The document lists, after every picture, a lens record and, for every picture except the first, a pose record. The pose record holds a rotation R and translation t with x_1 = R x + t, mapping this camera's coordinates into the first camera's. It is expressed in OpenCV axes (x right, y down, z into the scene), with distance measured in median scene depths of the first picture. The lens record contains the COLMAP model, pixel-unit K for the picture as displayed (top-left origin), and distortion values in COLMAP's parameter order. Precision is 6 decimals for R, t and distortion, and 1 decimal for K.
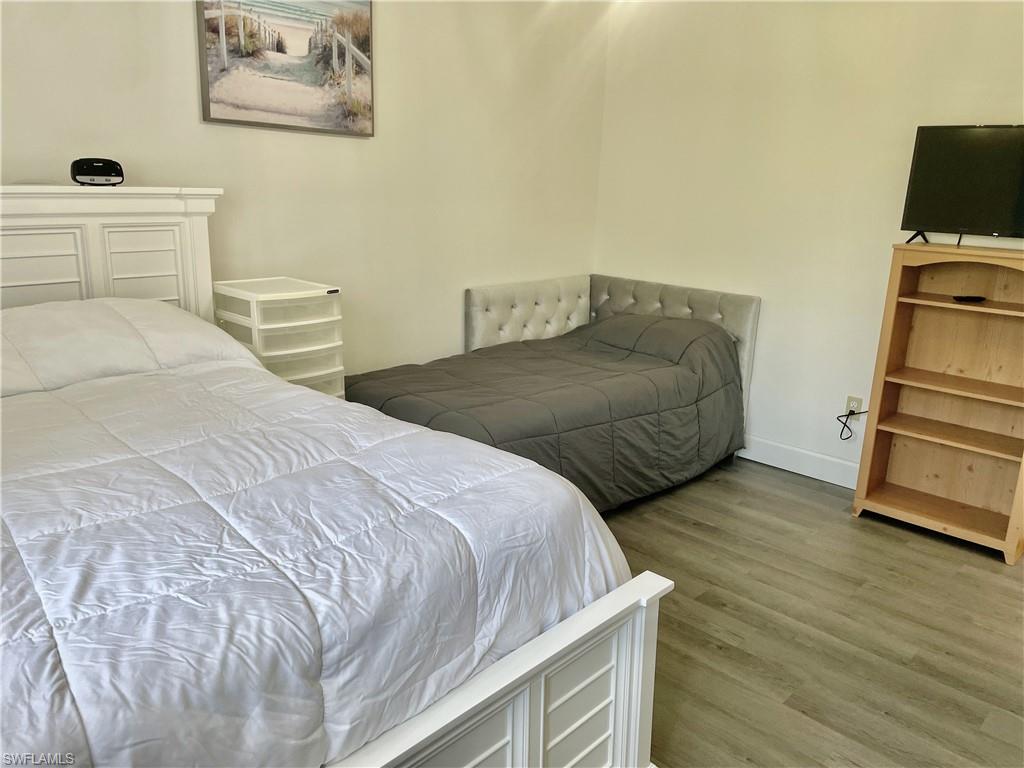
lens RADIAL K [[773.8, 0, 516.3], [0, 773.8, 383.2], [0, 0, 1]] dist [0.059176, -0.079354]
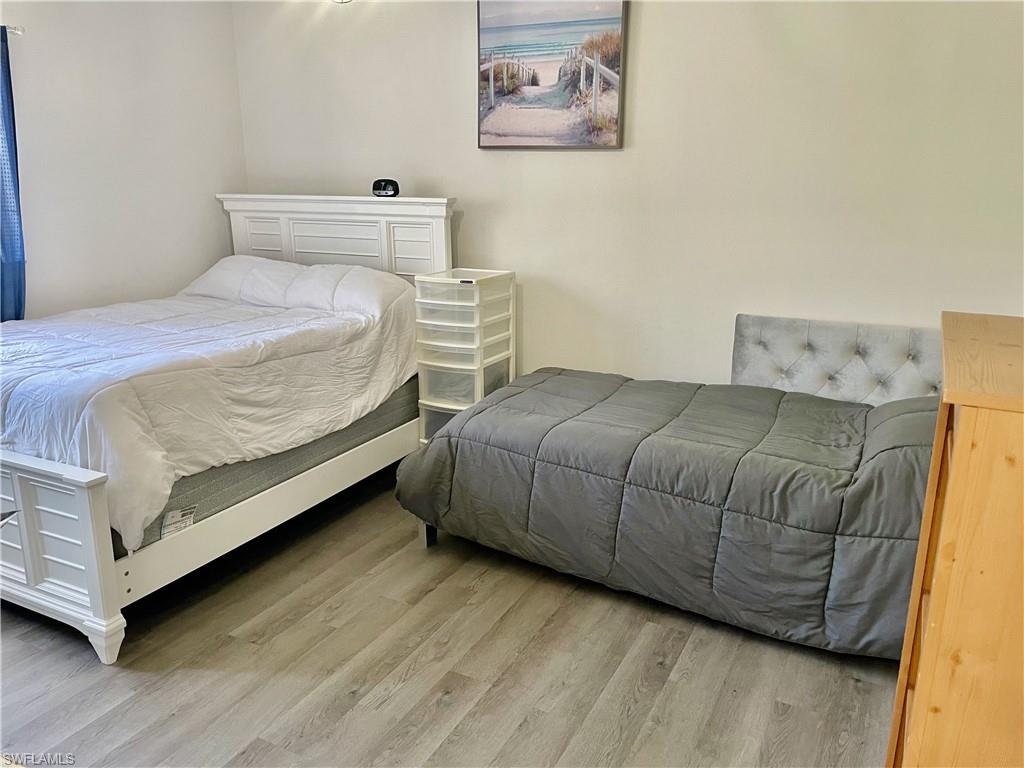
lens RADIAL K [[773.8, 0, 517.8], [0, 773.8, 376.9], [0, 0, 1]] dist [0.059176, -0.079354]
pose [[0.286601, 0.206879, -0.935447, 0.870502], [-0.238646, 0.961046, 0.139424, -0.149597], [0.927851, 0.183281, 0.324808, 0.648768]]
